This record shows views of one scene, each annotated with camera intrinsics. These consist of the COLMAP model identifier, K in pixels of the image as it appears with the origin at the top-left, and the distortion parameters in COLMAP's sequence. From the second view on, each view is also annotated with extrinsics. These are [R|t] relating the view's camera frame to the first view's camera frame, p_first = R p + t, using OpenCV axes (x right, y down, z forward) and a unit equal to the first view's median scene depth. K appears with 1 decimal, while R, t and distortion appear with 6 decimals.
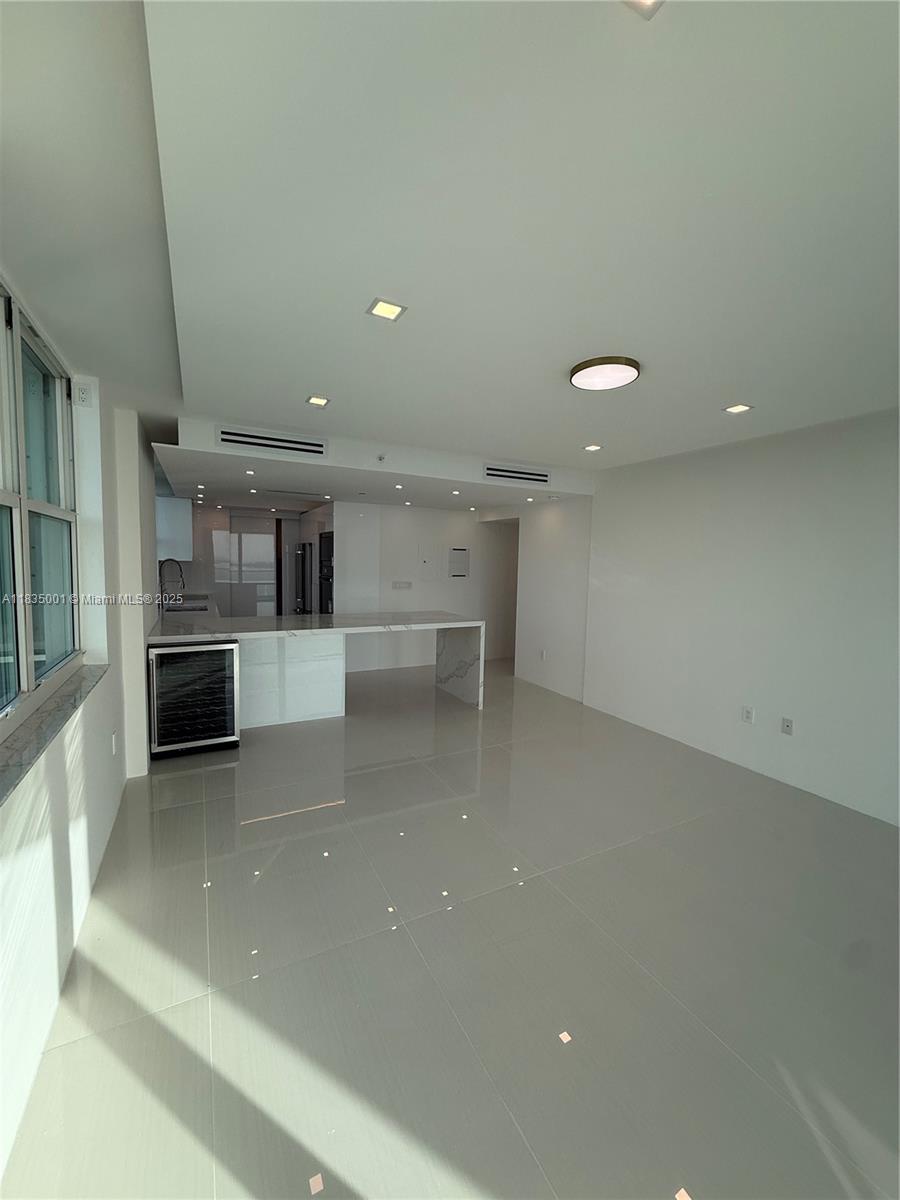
lens RADIAL K [[475.7, 0, 449.1], [0, 475.7, 595.7], [0, 0, 1]] dist [0.000518, 0.000159]
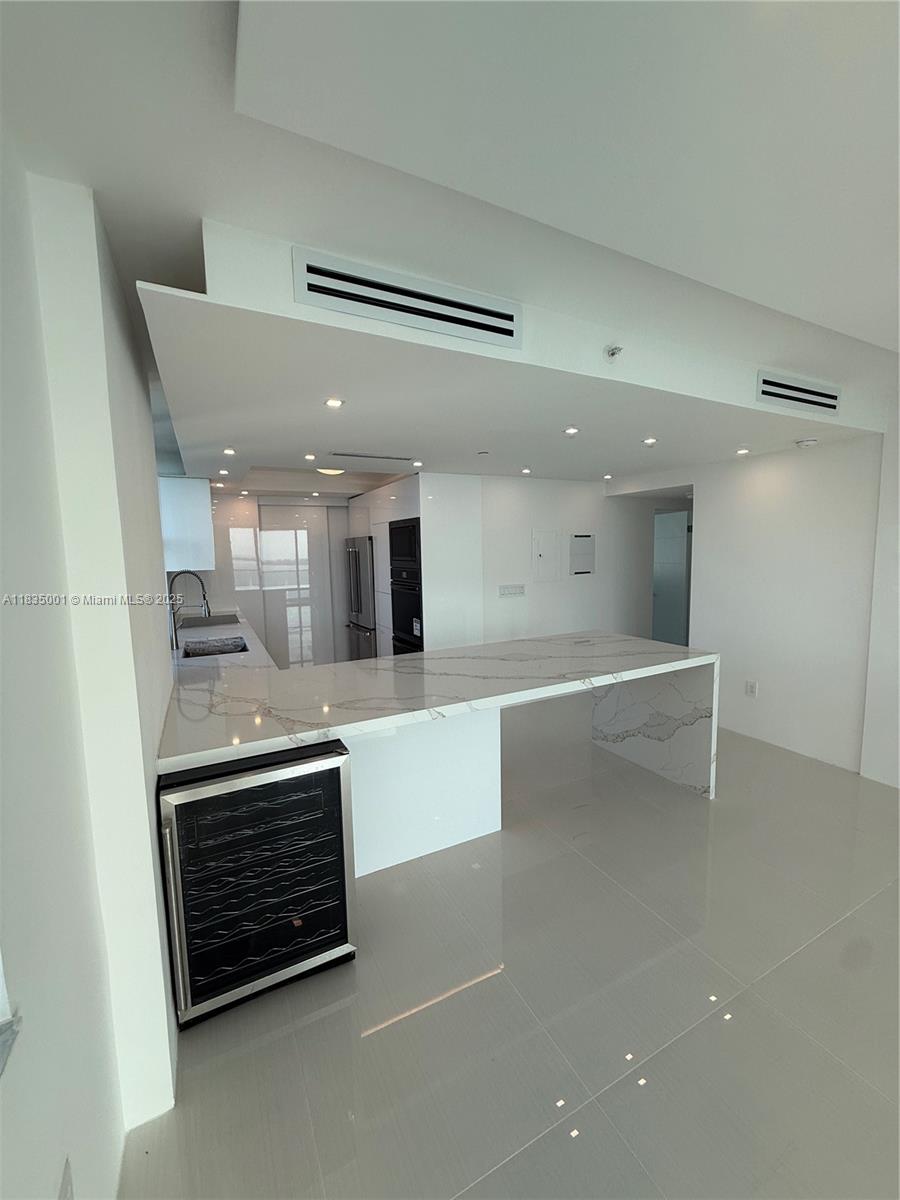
lens RADIAL K [[475.7, 0, 449.1], [0, 475.7, 595.7], [0, 0, 1]] dist [0.000518, 0.000159]
pose [[0.998971, -0.043569, -0.012585, -0.230523], [0.043840, 0.998792, 0.022172, -0.042622], [0.011604, -0.022701, 0.999675, 0.372096]]
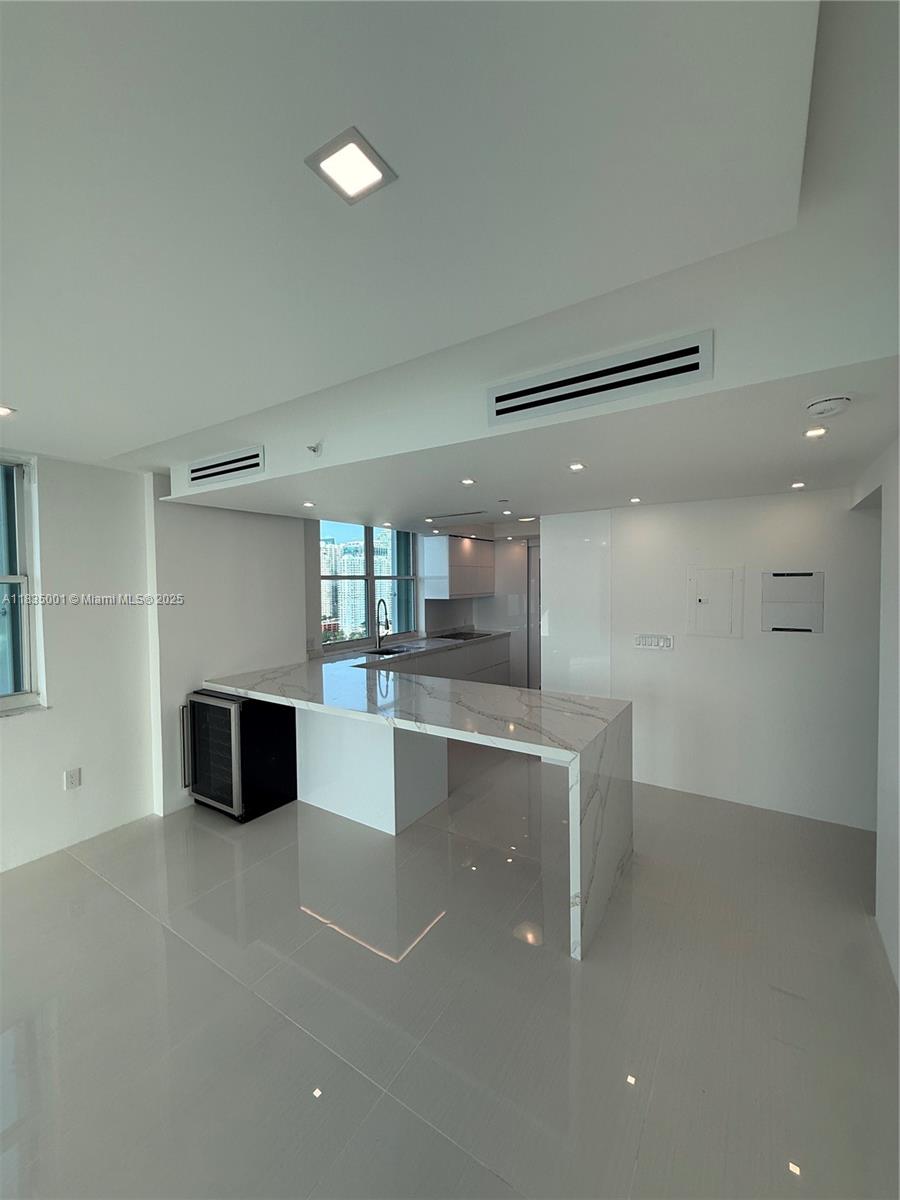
lens RADIAL K [[475.7, 0, 449.1], [0, 475.7, 595.7], [0, 0, 1]] dist [0.000518, 0.000159]
pose [[0.491739, -0.003402, -0.870736, 0.356030], [-0.043480, 0.998649, -0.028456, -0.063170], [0.869656, 0.051852, 0.490927, 0.628622]]
